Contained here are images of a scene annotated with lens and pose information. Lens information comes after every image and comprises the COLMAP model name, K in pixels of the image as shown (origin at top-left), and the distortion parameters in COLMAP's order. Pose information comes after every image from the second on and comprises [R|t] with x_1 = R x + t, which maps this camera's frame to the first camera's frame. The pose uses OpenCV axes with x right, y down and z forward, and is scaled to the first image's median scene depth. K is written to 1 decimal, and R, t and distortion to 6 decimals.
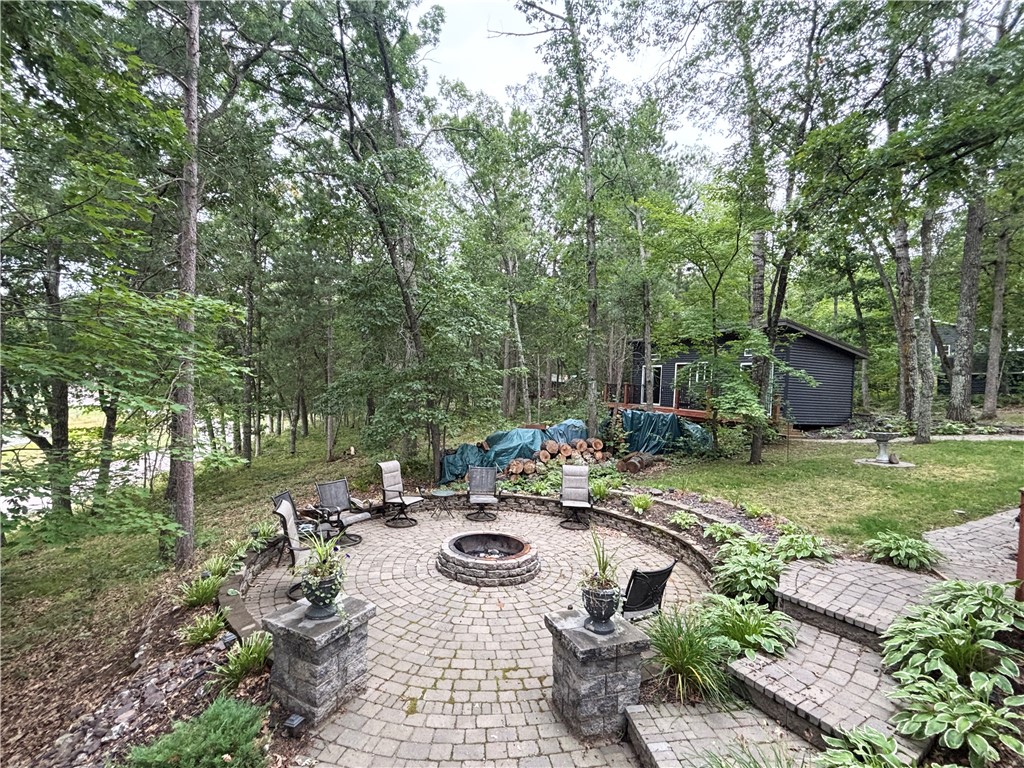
lens RADIAL K [[481.5, 0, 512.0], [0, 481.5, 384.0], [0, 0, 1]] dist [0.001848, 0.000380]
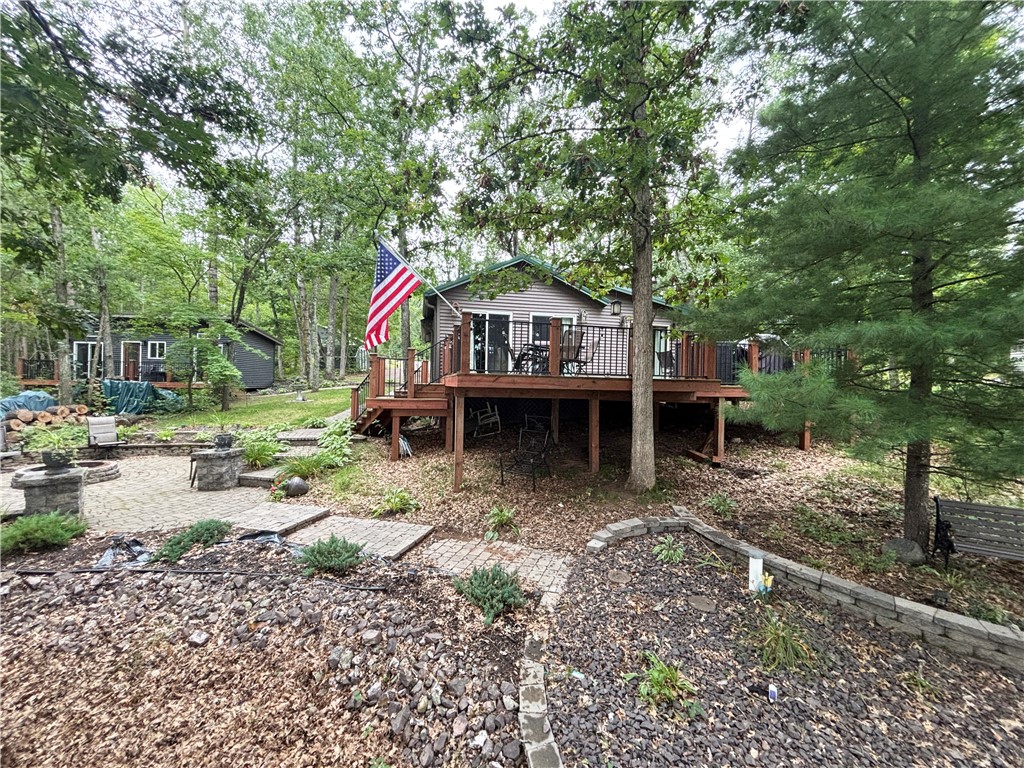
lens RADIAL K [[410.1, 0, 512.0], [0, 410.1, 384.0], [0, 0, 1]] dist [0.000332, 0.000028]
pose [[0.385348, -0.041690, 0.921829, -0.291908], [0.001977, 0.999014, 0.044354, 0.021727], [-0.922769, -0.015269, 0.385050, -0.287990]]
